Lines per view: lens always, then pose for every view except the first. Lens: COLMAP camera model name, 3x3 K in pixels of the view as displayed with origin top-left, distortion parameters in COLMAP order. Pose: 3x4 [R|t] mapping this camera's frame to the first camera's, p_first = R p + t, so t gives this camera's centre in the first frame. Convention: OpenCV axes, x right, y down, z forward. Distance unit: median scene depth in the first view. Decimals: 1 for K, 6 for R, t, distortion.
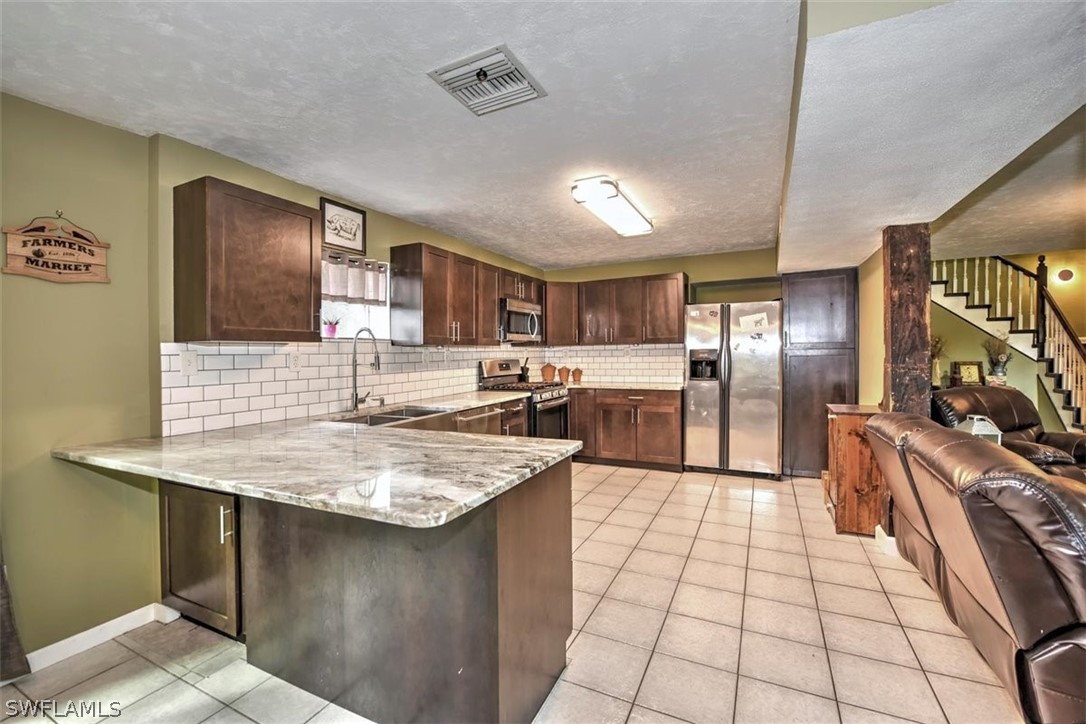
lens RADIAL K [[444.1, 0, 544.5], [0, 444.1, 346.7], [0, 0, 1]] dist [-0.015063, 0.001176]
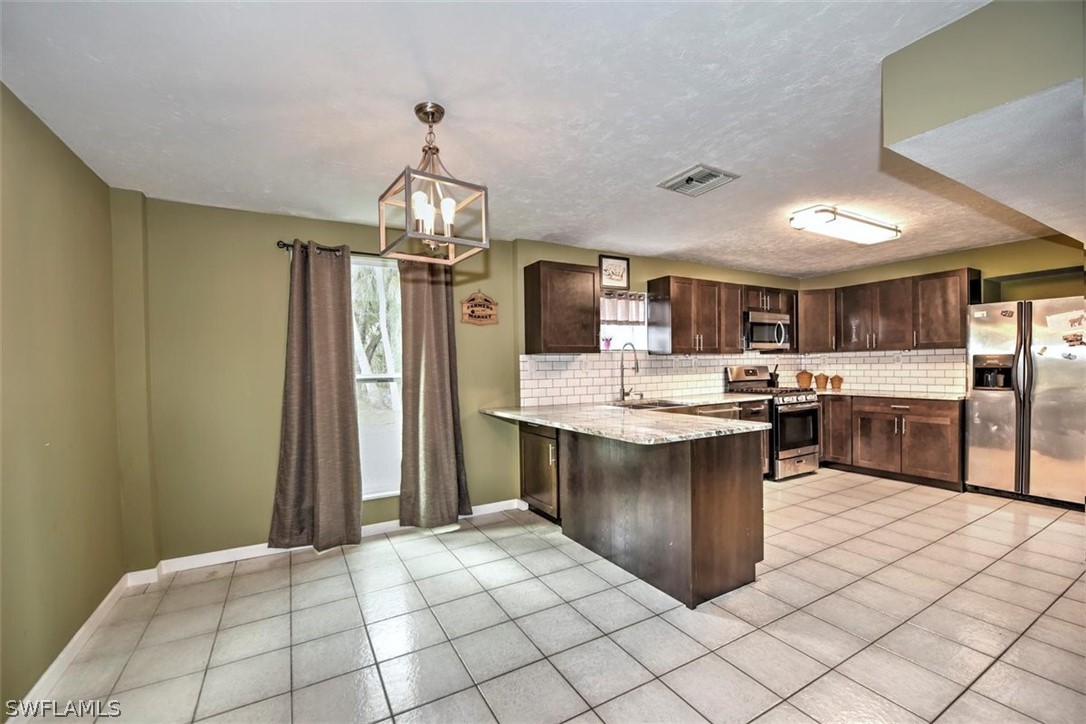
lens RADIAL K [[427.4, 0, 543.6], [0, 427.4, 374.9], [0, 0, 1]] dist [-0.013286, -0.000133]
pose [[0.820853, 0.014455, -0.570957, 0.139415], [0.011584, 0.999053, 0.041947, 0.000453], [0.571023, -0.041046, 0.819907, -0.254530]]
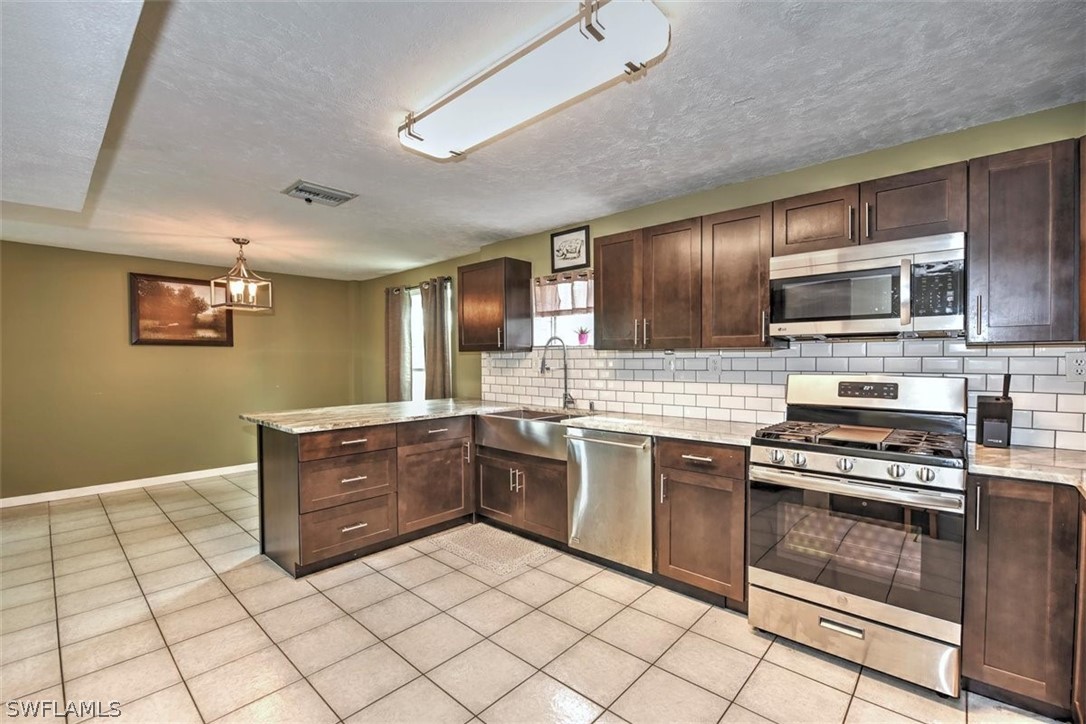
lens RADIAL K [[444.1, 0, 545.8], [0, 444.1, 365.0], [0, 0, 1]] dist [-0.015063, 0.001176]
pose [[-0.243348, 0.030090, -0.969472, 0.655469], [0.019918, 0.999463, 0.026021, 0.000013], [0.969735, -0.012978, -0.243817, 1.148715]]
